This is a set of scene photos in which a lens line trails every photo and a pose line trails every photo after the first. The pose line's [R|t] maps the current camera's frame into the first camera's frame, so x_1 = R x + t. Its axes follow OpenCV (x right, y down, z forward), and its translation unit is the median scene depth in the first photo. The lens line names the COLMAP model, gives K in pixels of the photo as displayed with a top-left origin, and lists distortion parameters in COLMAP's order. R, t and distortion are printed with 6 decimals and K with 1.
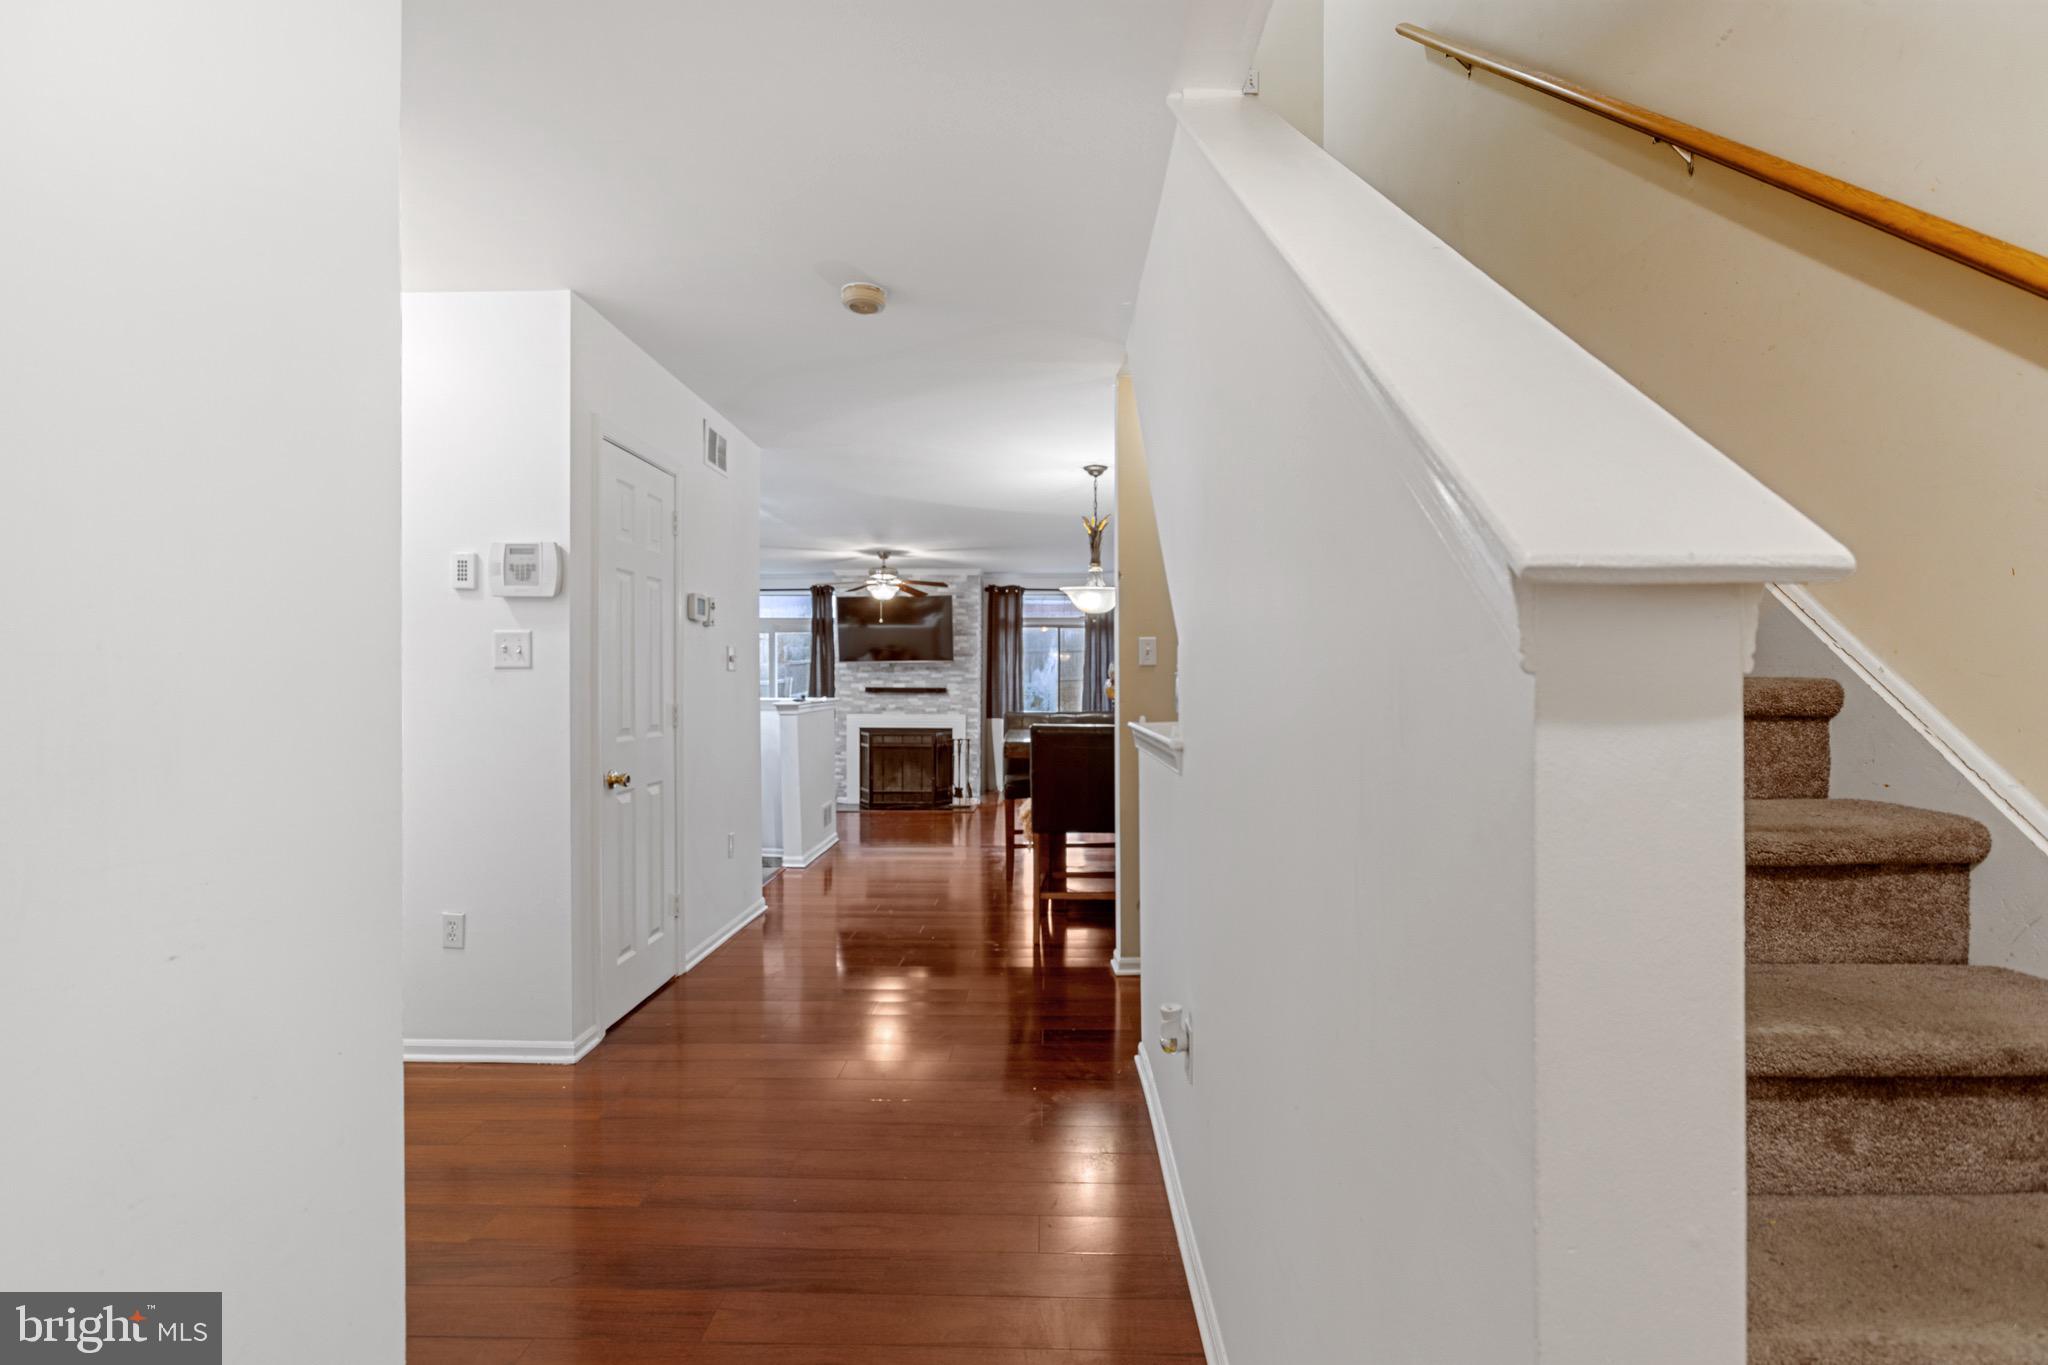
lens RADIAL K [[913.1, 0, 1031.3], [0, 913.1, 681.6], [0, 0, 1]] dist [-0.017749, 0.013145]
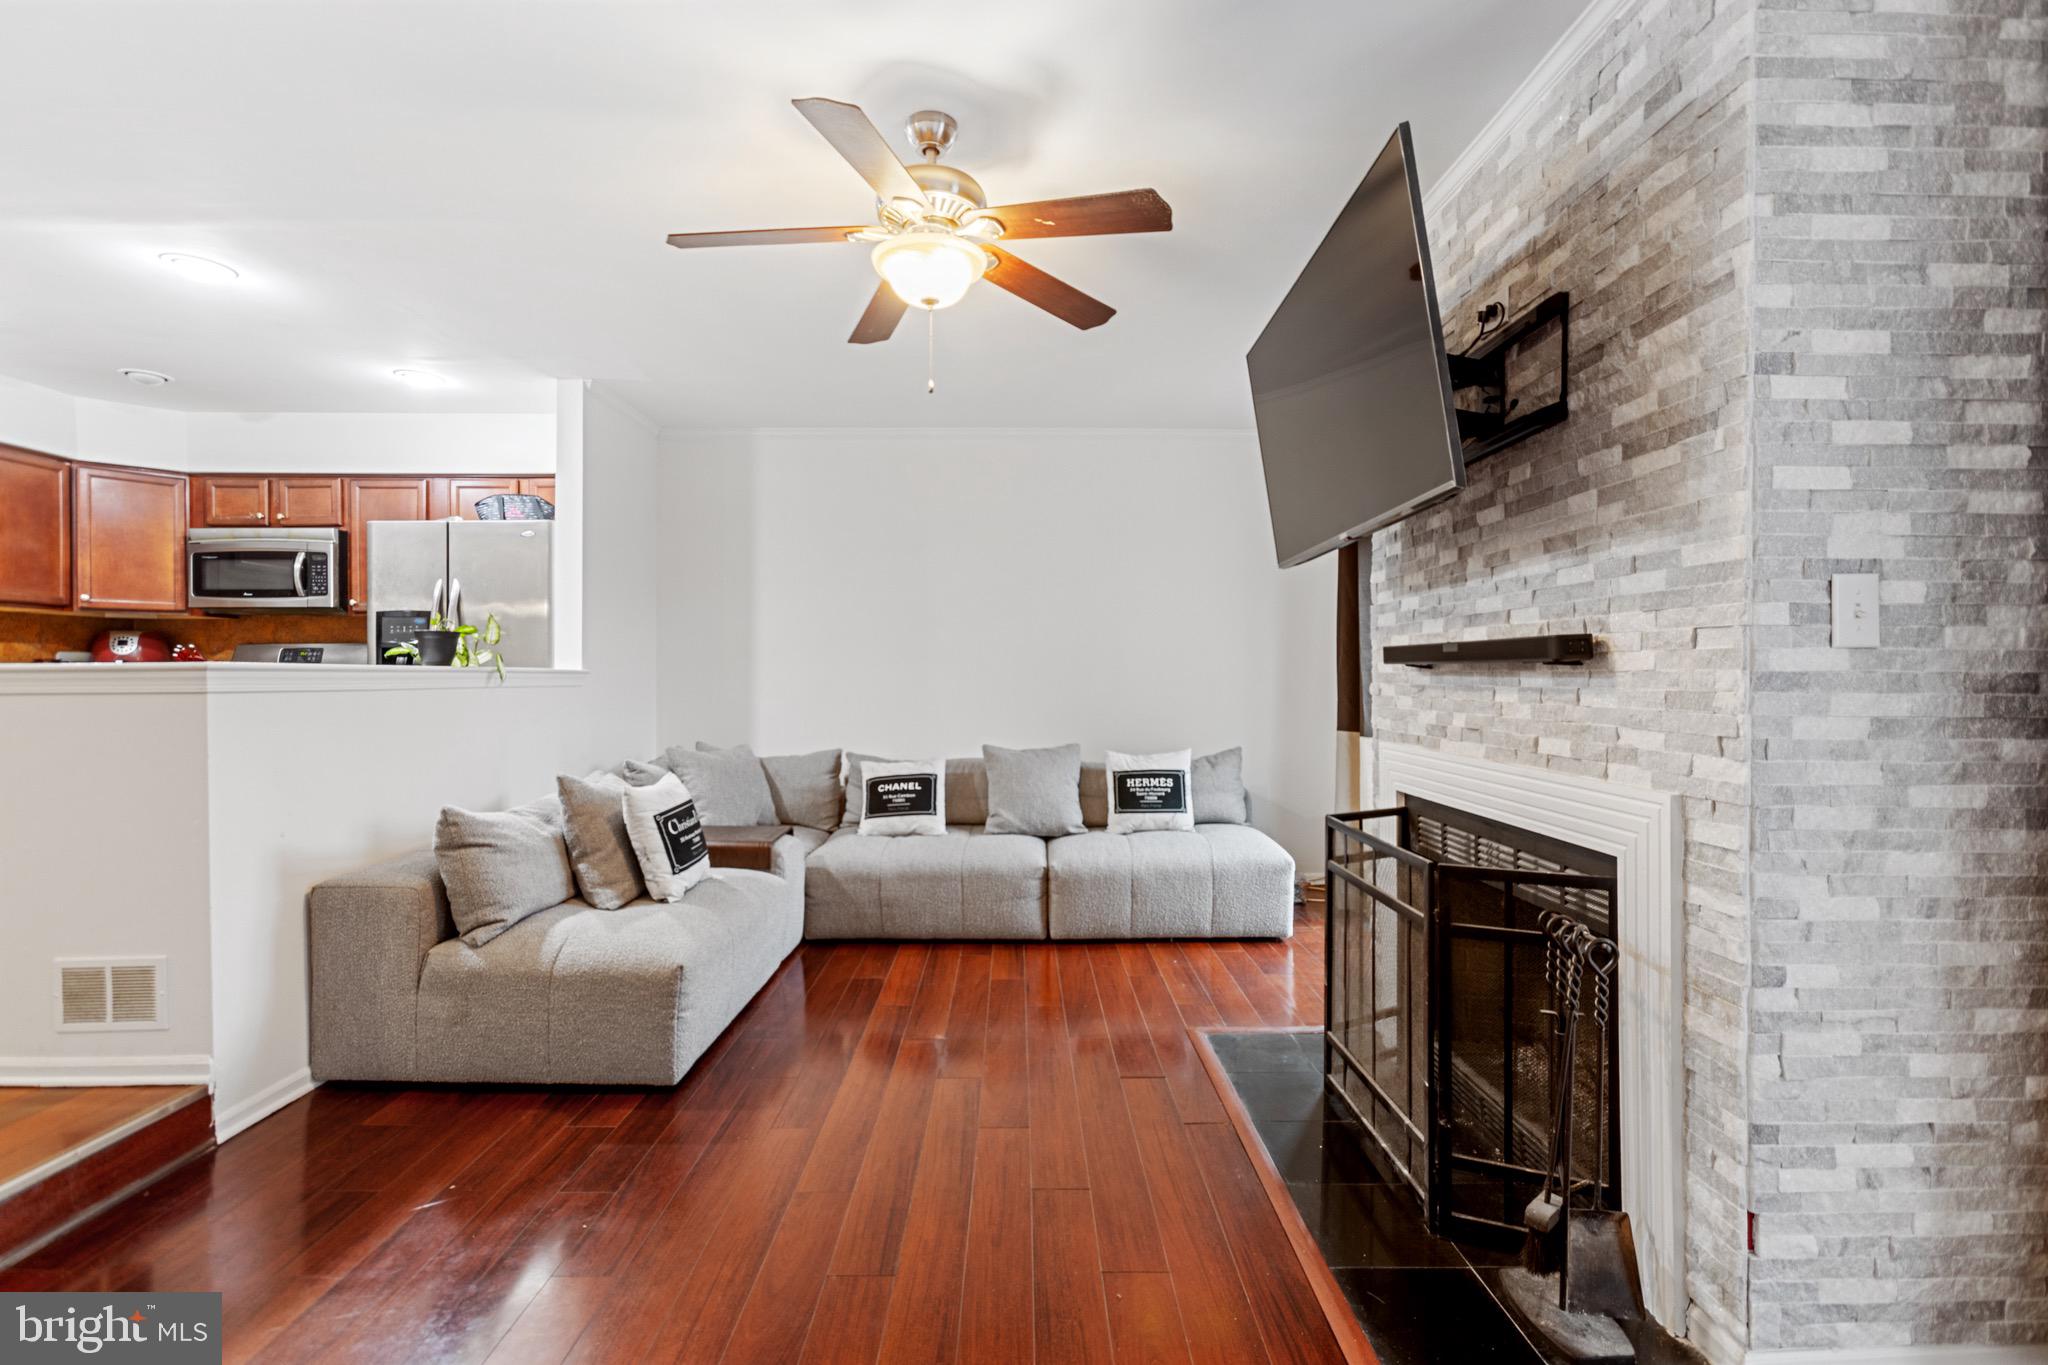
lens RADIAL K [[913.1, 0, 1031.3], [0, 913.1, 681.6], [0, 0, 1]] dist [-0.017749, 0.013145]
pose [[0.037122, 0.002647, -0.999307, 0.086929], [-0.012351, 0.999921, 0.002190, 0.017320], [0.999234, 0.012261, 0.037152, 0.876443]]
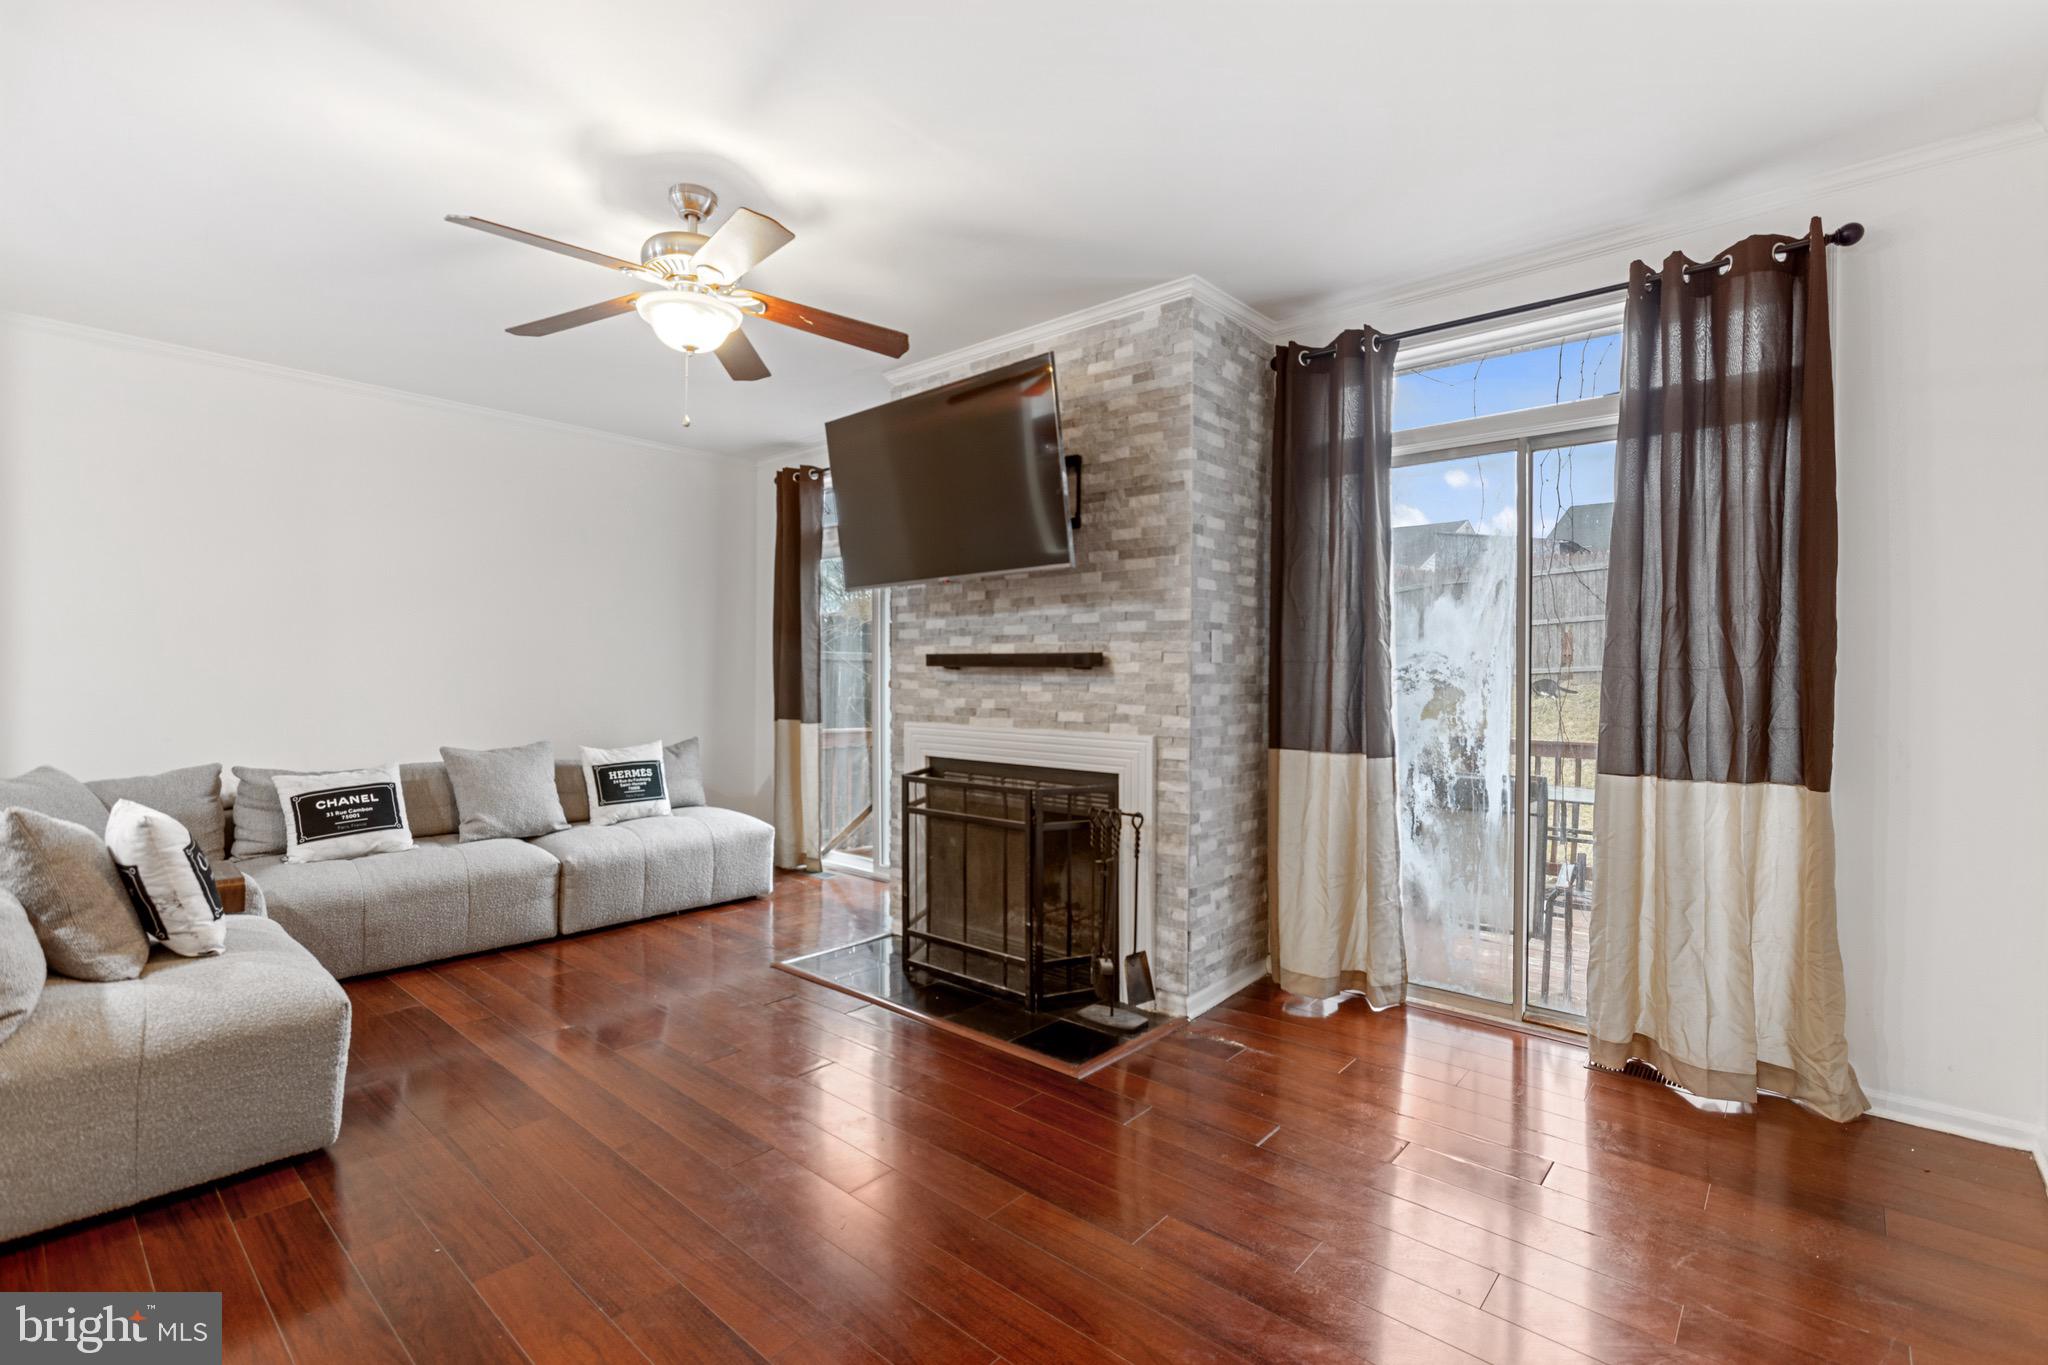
lens RADIAL K [[913.1, 0, 1031.3], [0, 913.1, 681.6], [0, 0, 1]] dist [-0.017749, 0.013145]
pose [[0.770446, 0.006522, -0.637472, 0.100518], [-0.010890, 0.999936, -0.002932, 0.018616], [0.637413, 0.009201, 0.770468, 0.721952]]
